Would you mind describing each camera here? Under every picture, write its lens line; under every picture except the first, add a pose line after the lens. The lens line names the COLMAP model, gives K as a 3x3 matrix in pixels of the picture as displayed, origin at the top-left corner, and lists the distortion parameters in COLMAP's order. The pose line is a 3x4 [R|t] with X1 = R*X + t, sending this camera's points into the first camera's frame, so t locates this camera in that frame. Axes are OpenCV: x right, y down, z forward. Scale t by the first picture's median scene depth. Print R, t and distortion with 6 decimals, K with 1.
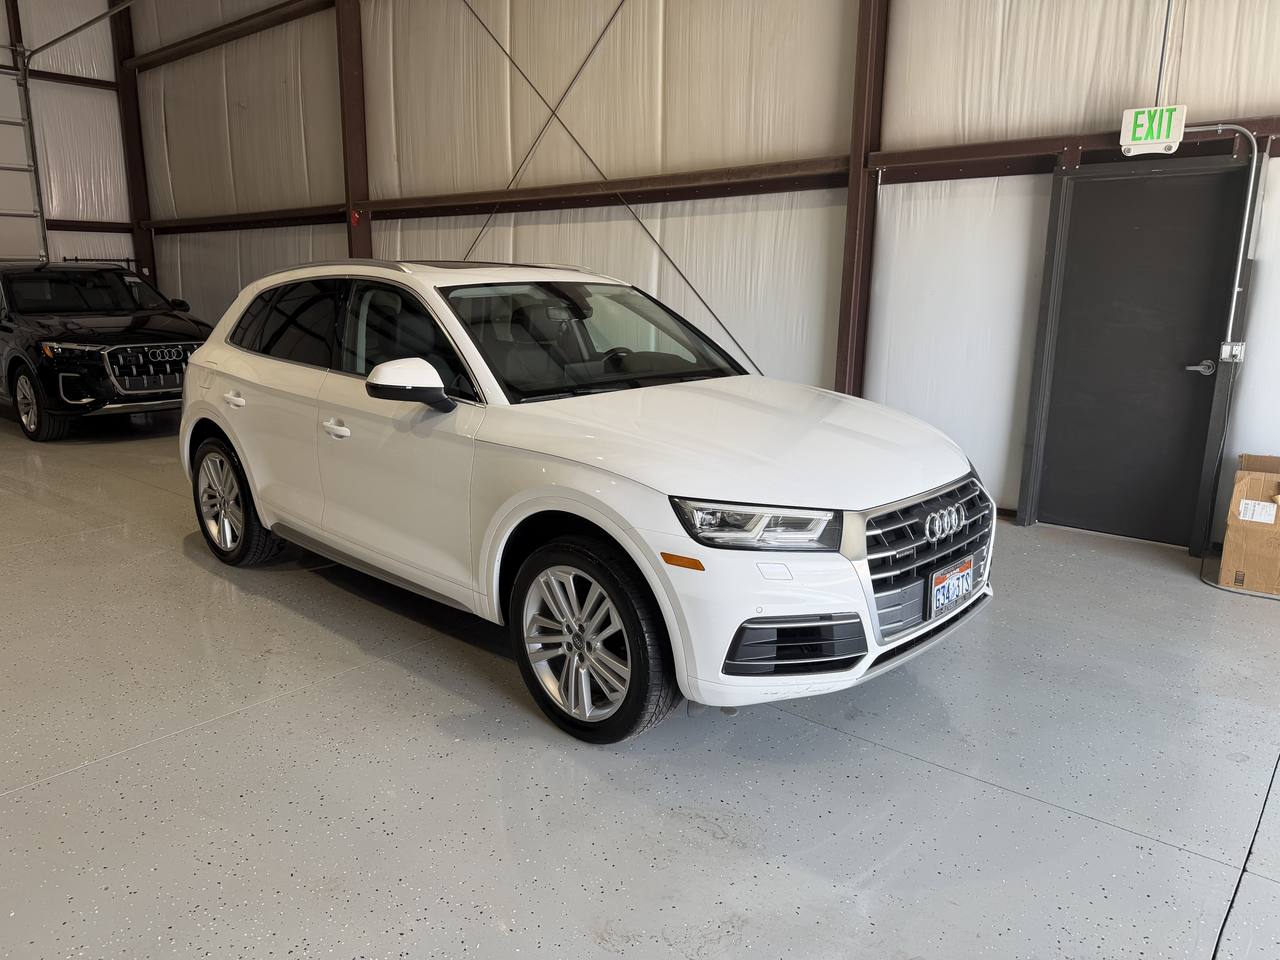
lens RADIAL K [[893.1, 0, 640.0], [0, 893.1, 480.0], [0, 0, 1]] dist [0.034543, 0.000845]
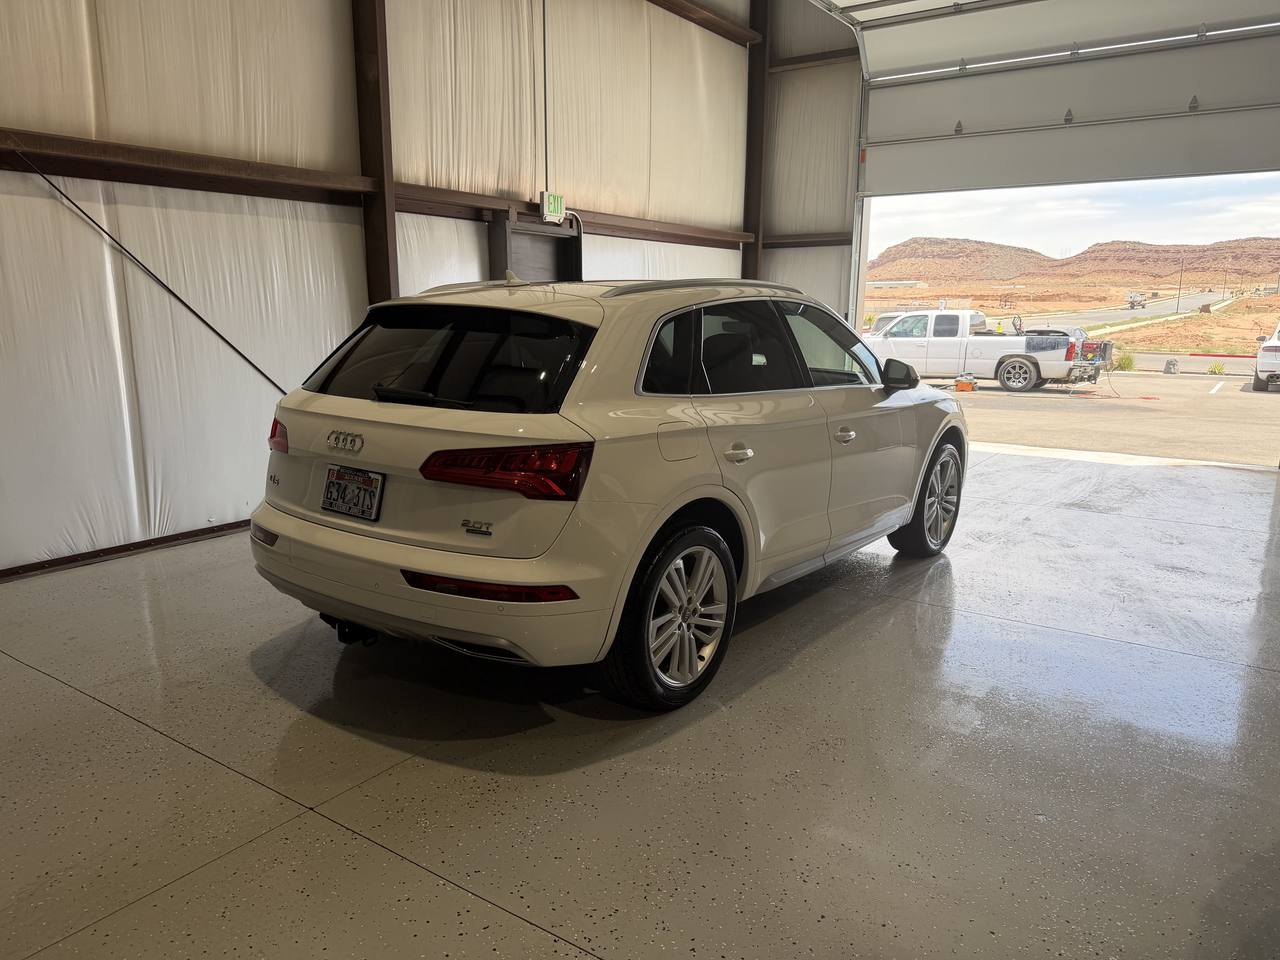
lens RADIAL K [[923.6, 0, 658.0], [0, 923.6, 477.5], [0, 0, 1]] dist [-0.001585, 0.000050]
pose [[-0.114909, -0.193917, 0.974265, -0.835291], [0.197380, 0.956749, 0.213711, -0.176207], [-0.973569, 0.216858, -0.071664, 0.756658]]
